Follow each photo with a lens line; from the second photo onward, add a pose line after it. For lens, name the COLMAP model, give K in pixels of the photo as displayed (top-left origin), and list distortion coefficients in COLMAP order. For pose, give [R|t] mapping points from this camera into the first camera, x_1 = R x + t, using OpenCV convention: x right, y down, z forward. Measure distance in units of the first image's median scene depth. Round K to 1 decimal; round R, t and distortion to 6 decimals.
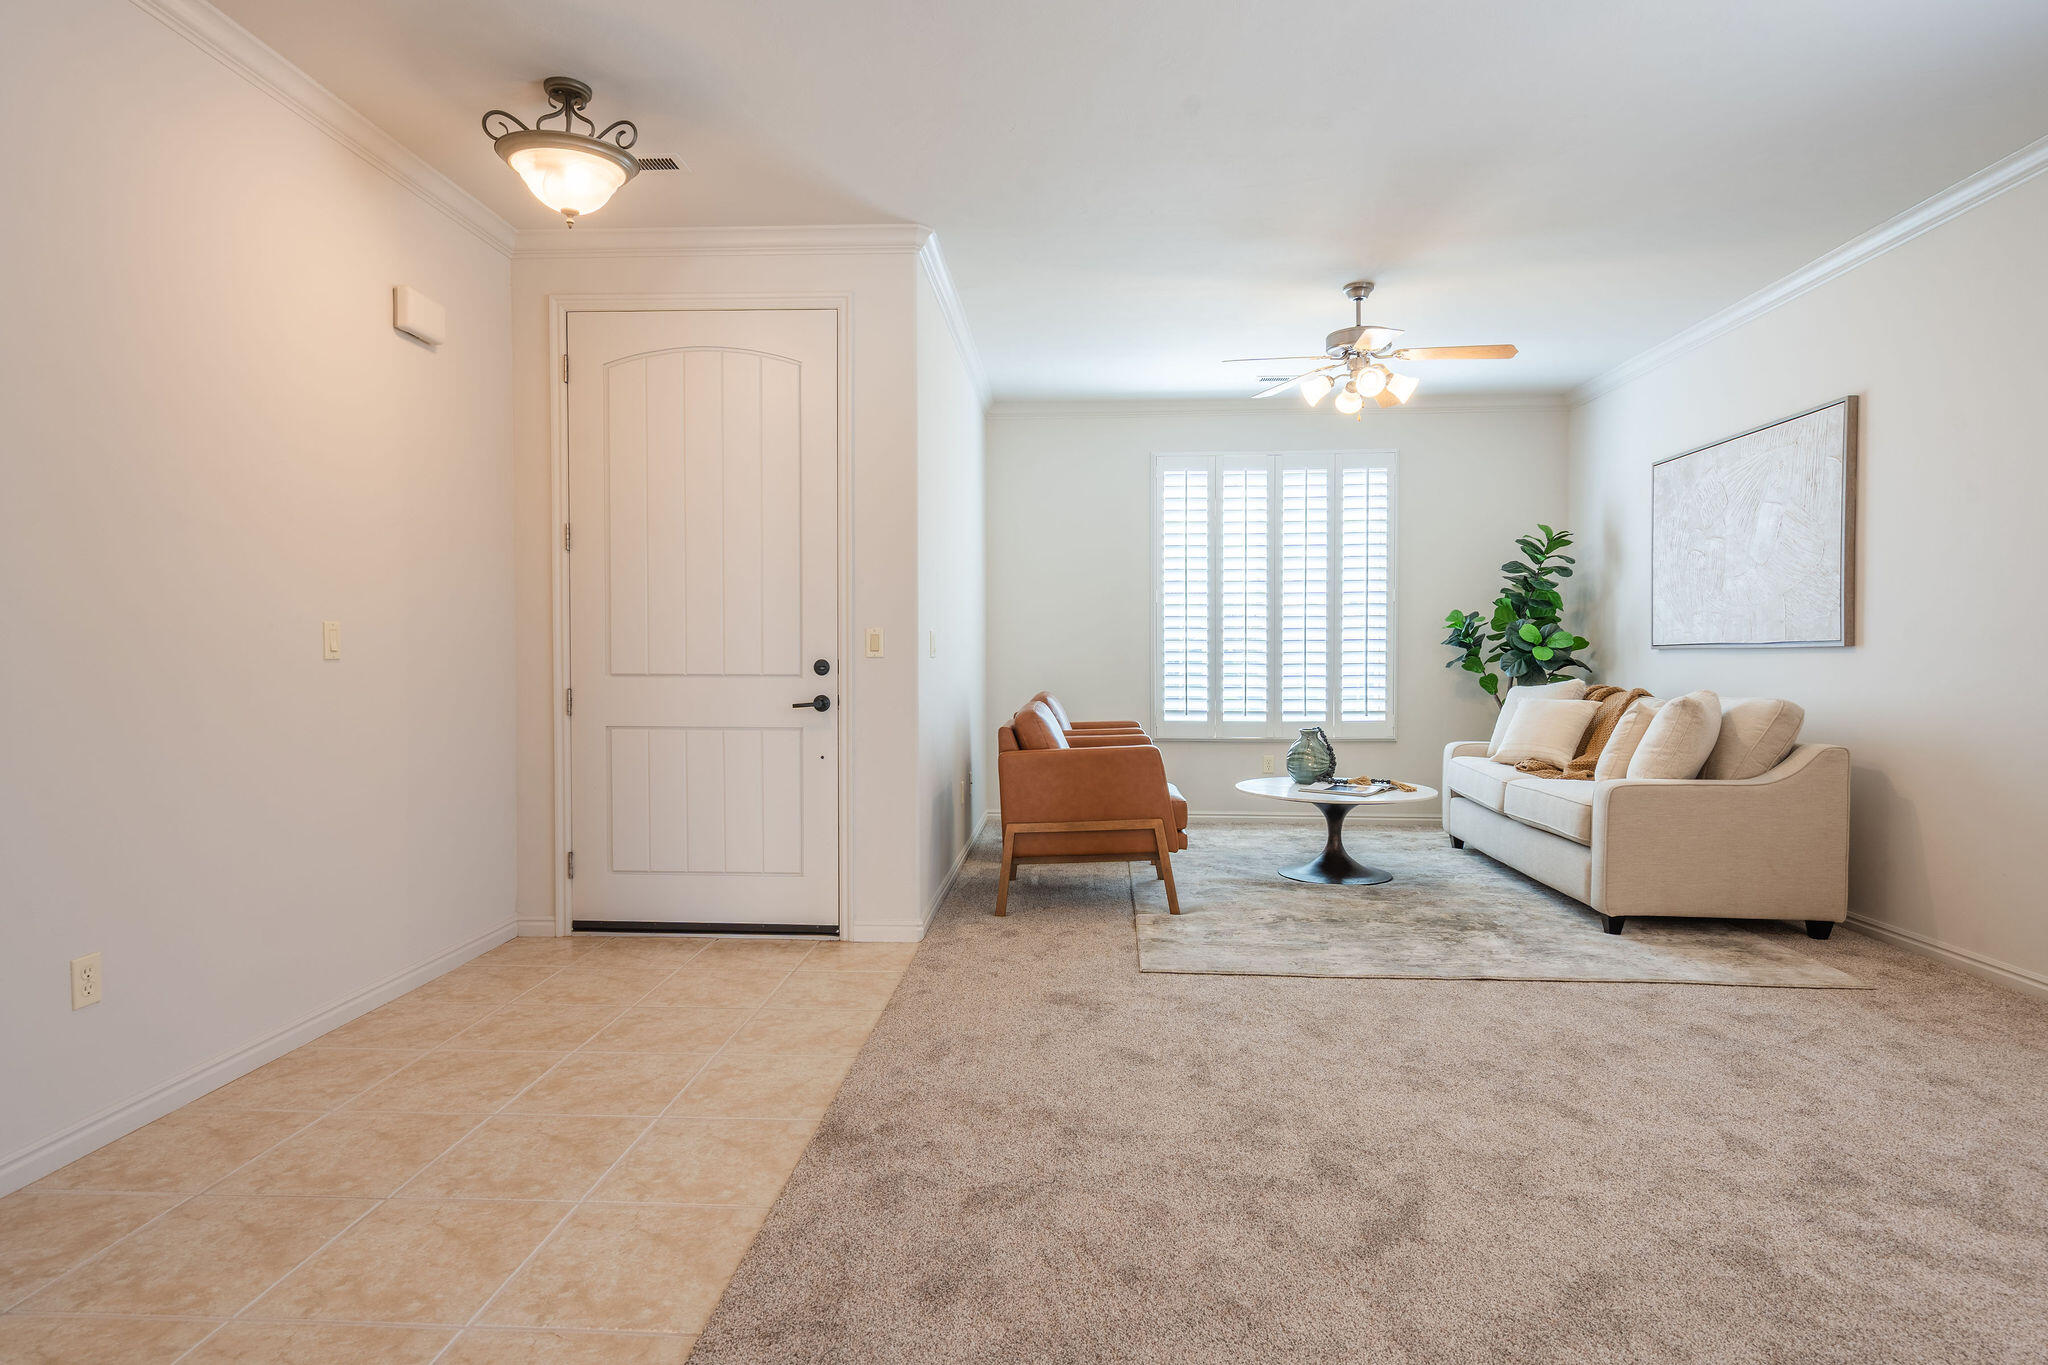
lens RADIAL K [[1064.8, 0, 1031.3], [0, 1064.8, 681.0], [0, 0, 1]] dist [0.001295, 0.001323]
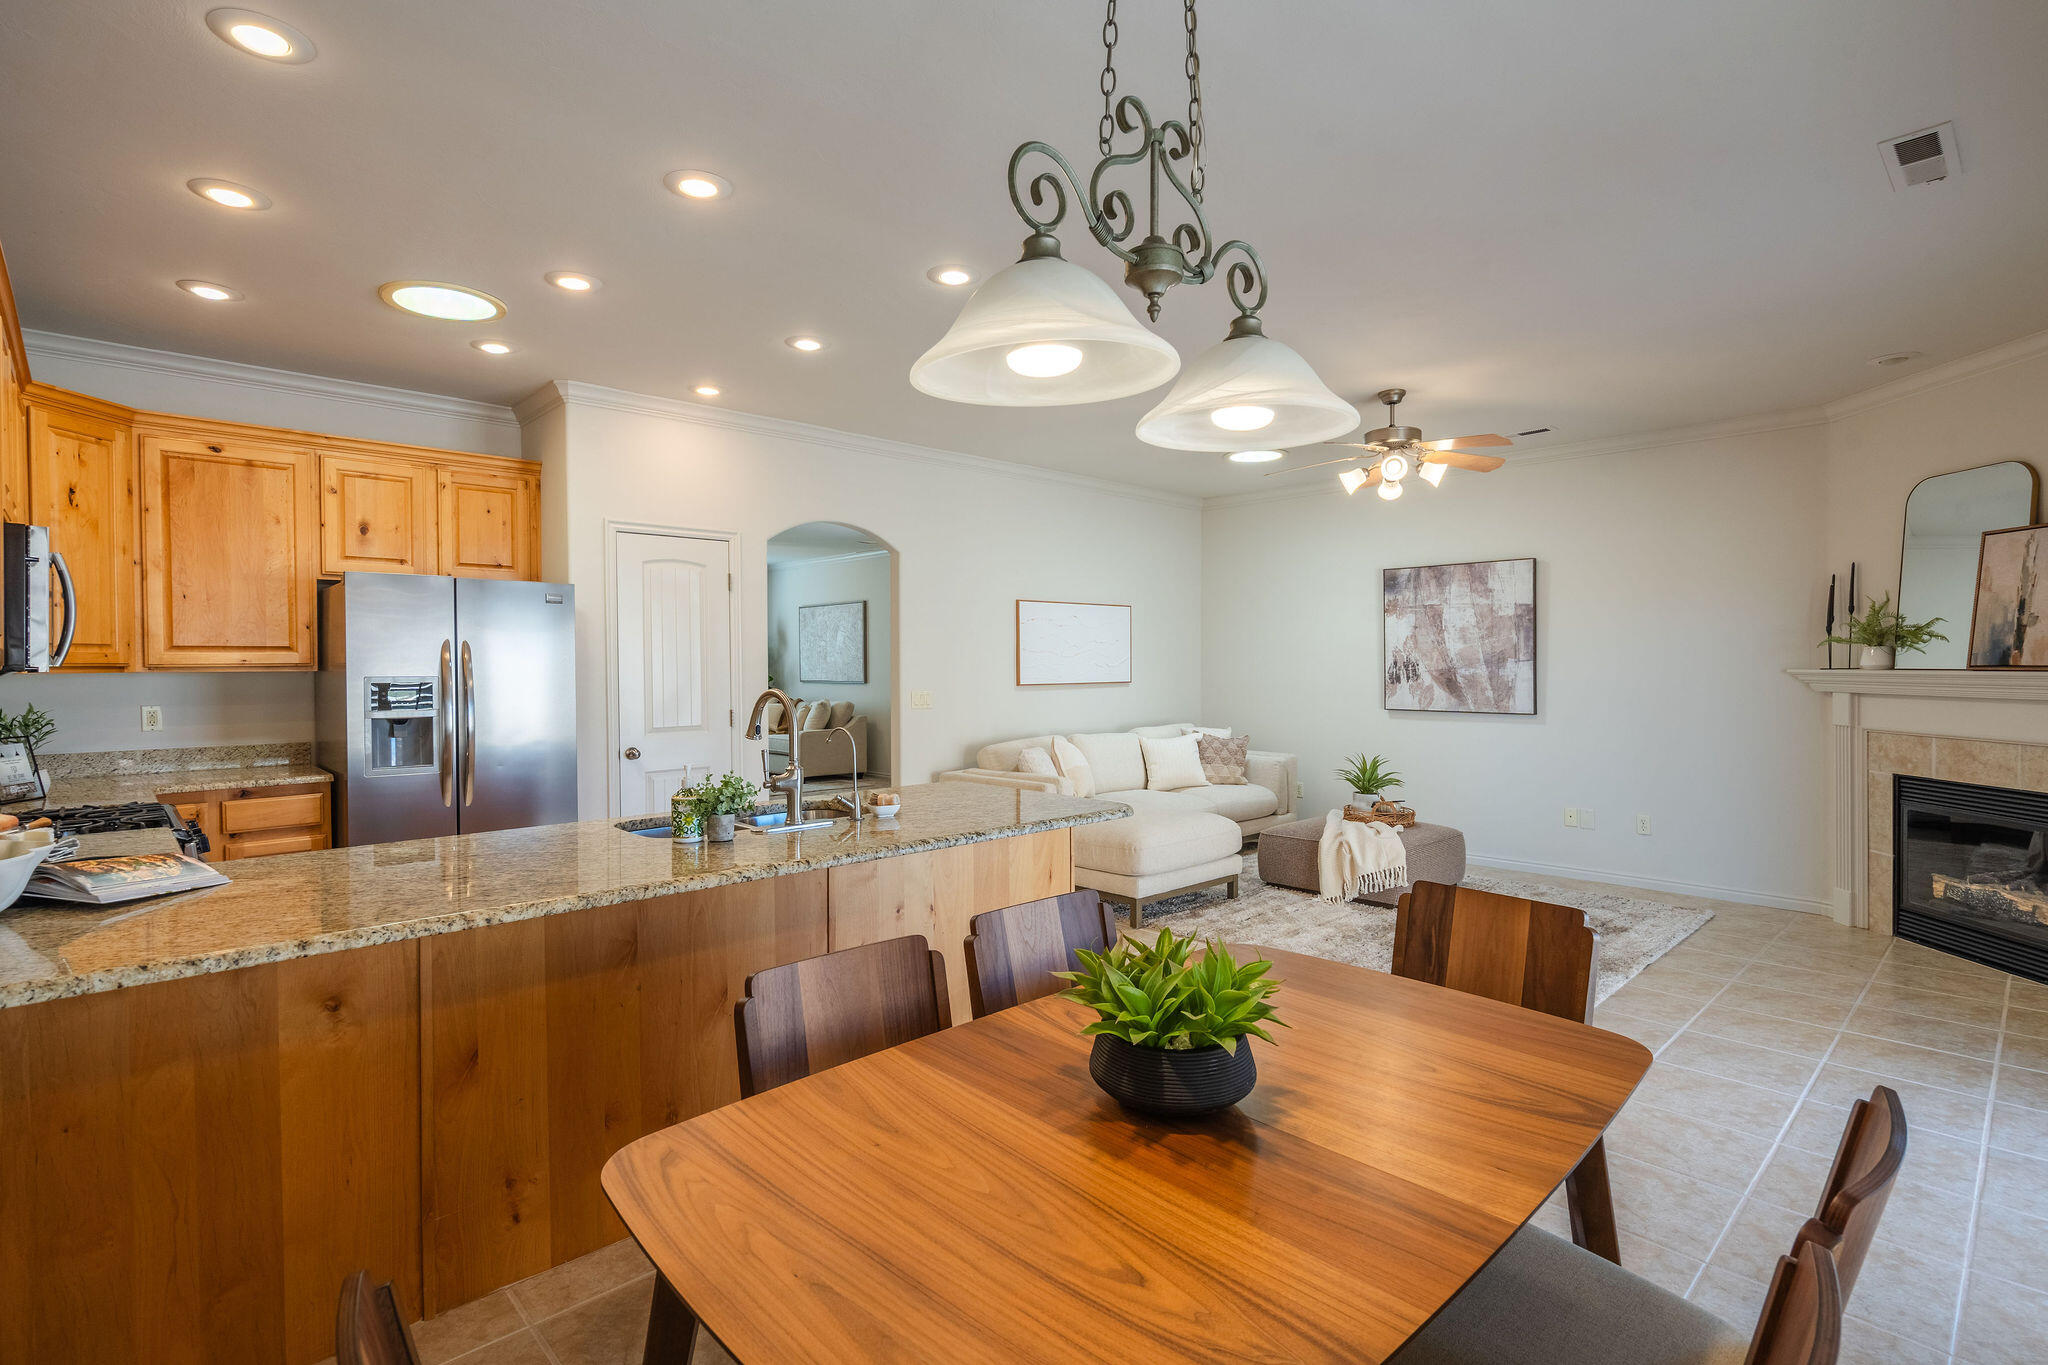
lens RADIAL K [[981.7, 0, 1036.2], [0, 981.7, 678.5], [0, 0, 1]] dist [-0.004444, -0.000067]
pose [[0.667956, -0.009801, 0.744136, -0.979940], [0.019025, 0.999811, -0.003909, -0.025464], [-0.743957, 0.016768, 0.668017, -1.219421]]
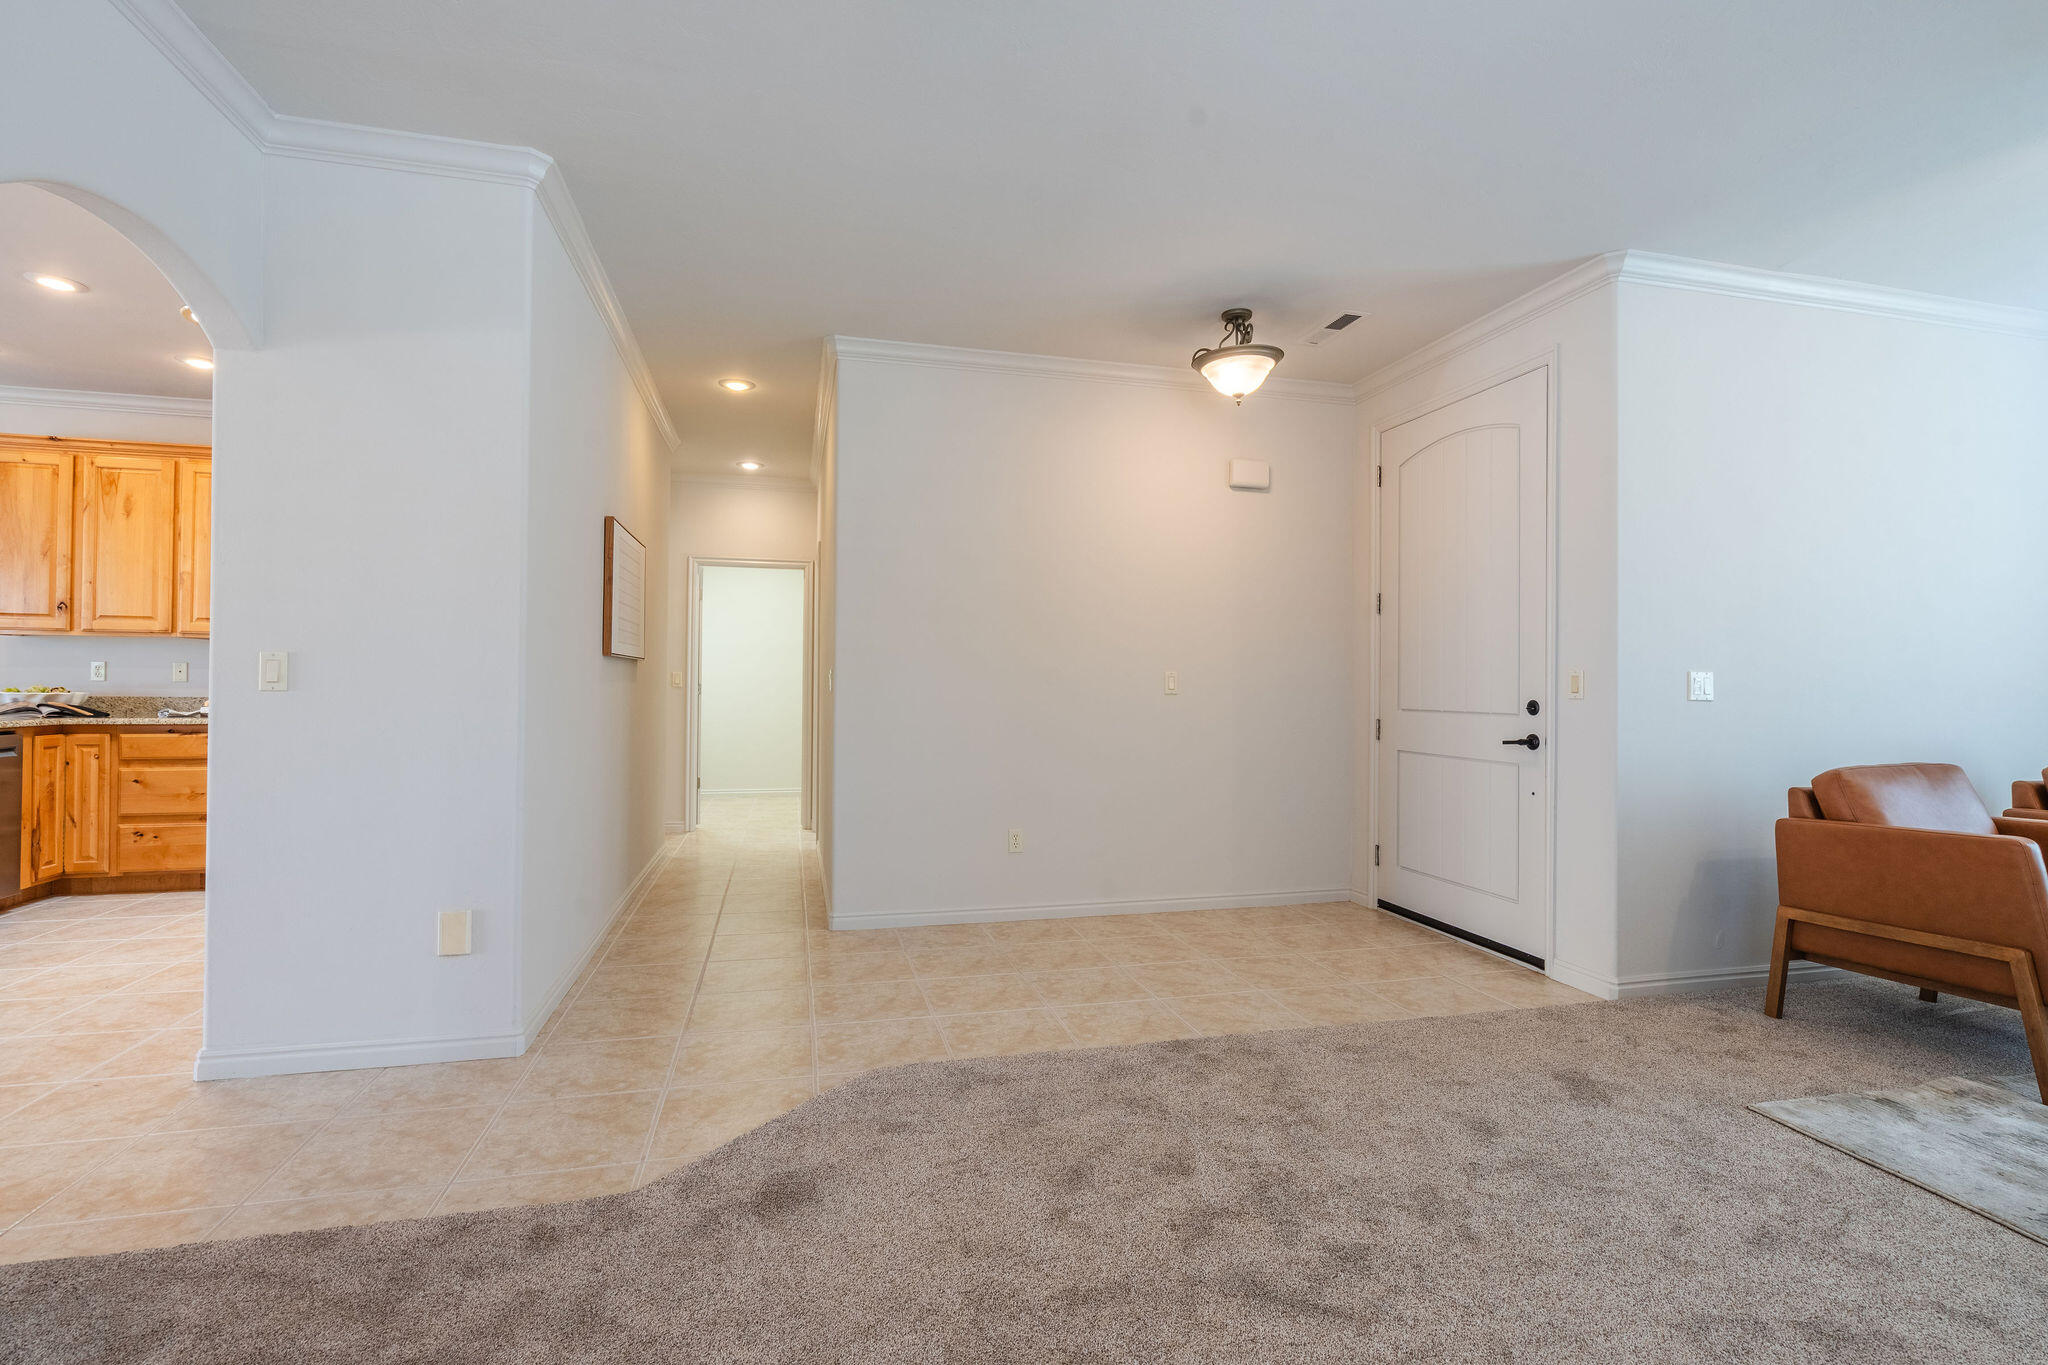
lens RADIAL K [[918.8, 0, 1035.0], [0, 918.8, 675.0], [0, 0, 1]] dist [-0.003417, 0.000791]
pose [[0.315480, -0.007824, -0.948900, 0.532701], [-0.033295, 0.999259, -0.019308, -0.011549], [0.948348, 0.037685, 0.314985, 0.261898]]
